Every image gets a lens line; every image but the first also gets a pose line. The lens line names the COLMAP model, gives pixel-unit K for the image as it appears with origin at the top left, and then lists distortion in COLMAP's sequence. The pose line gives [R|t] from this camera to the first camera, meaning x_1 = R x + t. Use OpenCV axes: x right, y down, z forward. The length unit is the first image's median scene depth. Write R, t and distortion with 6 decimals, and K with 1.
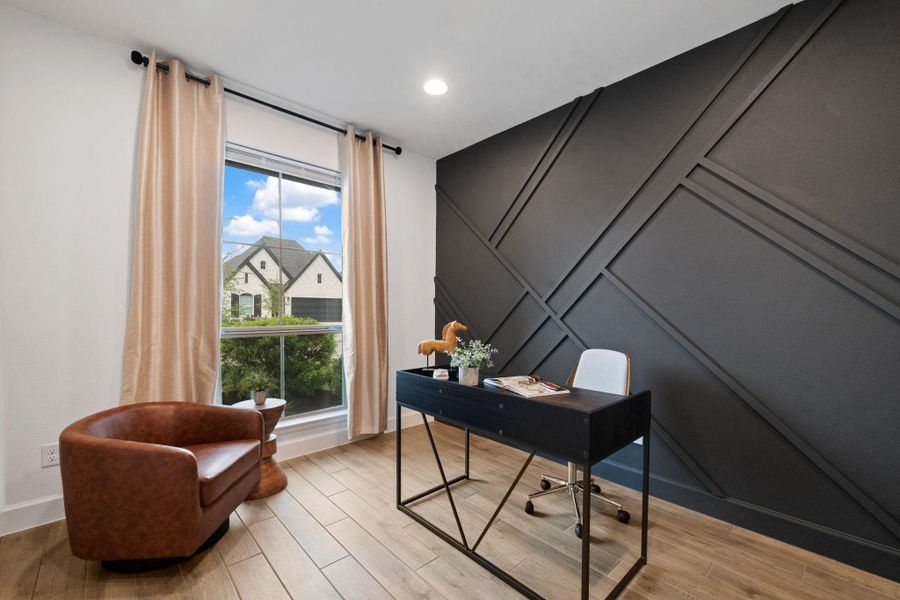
lens RADIAL K [[378.6, 0, 449.3], [0, 378.6, 294.3], [0, 0, 1]] dist [0.001002, 0.000051]
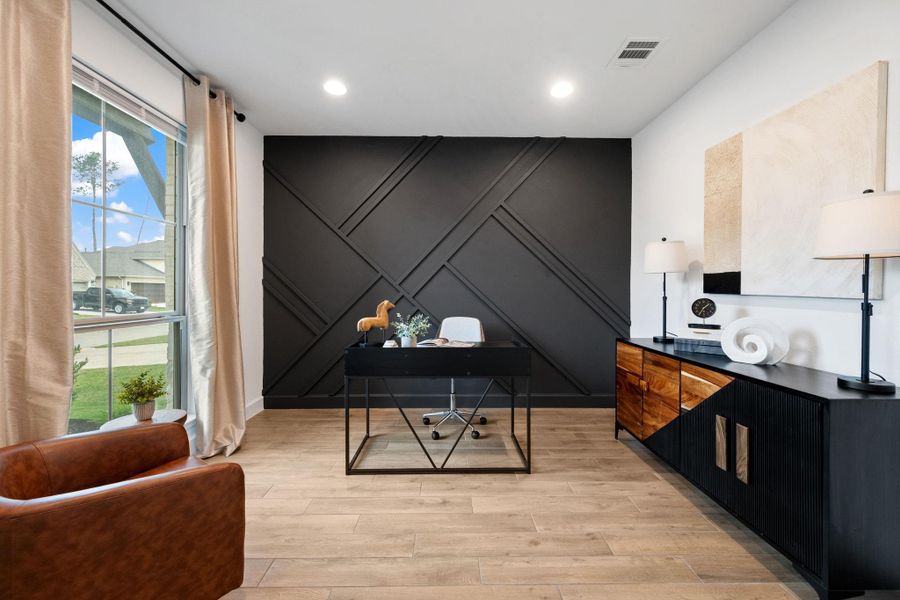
lens RADIAL K [[366.1, 0, 450.1], [0, 366.1, 261.4], [0, 0, 1]] dist [0.000095, 0.000023]
pose [[0.665545, 0.050297, 0.744661, -0.648148], [-0.021336, 0.998601, -0.048380, -0.001252], [-0.746052, 0.016311, 0.665687, 0.060767]]
